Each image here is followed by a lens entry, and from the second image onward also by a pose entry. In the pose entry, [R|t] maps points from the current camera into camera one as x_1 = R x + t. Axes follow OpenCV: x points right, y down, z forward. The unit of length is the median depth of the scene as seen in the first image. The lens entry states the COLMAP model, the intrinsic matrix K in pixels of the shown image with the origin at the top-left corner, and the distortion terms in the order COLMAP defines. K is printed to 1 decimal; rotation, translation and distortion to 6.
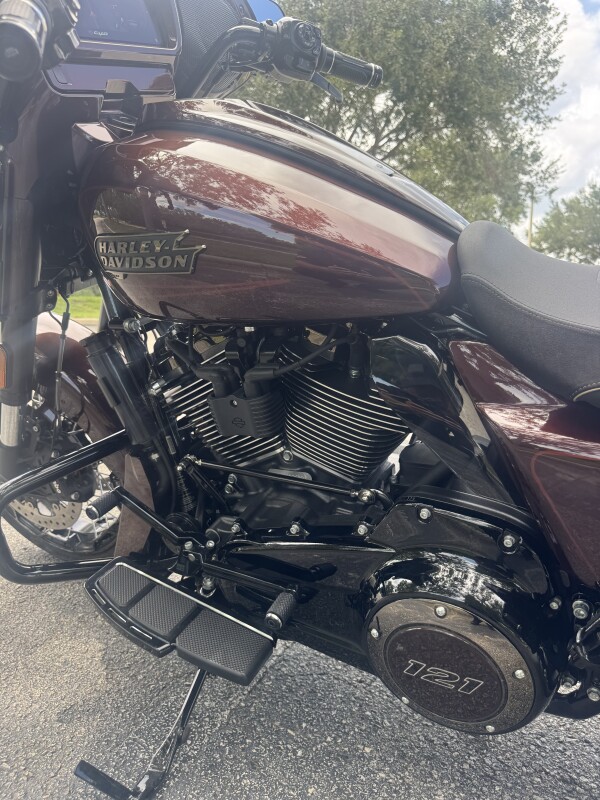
lens RADIAL K [[578.5, 0, 277.6], [0, 578.5, 379.2], [0, 0, 1]] dist [-0.000461, -0.017128]
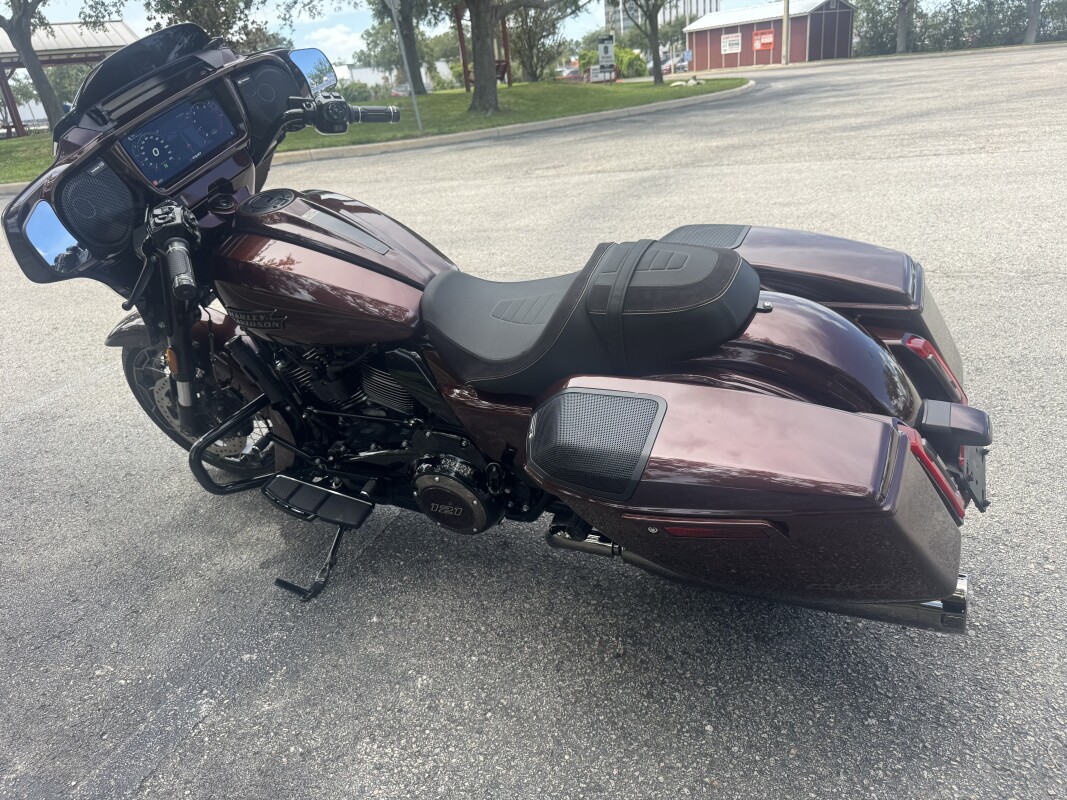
lens RADIAL K [[771.6, 0, 537.1], [0, 771.6, 404.7], [0, 0, 1]] dist [-0.000461, -0.017128]
pose [[0.990941, -0.125216, 0.048540, 0.407493], [0.107485, 0.956184, 0.272322, -0.428077], [-0.080512, -0.264637, 0.960981, -1.214708]]
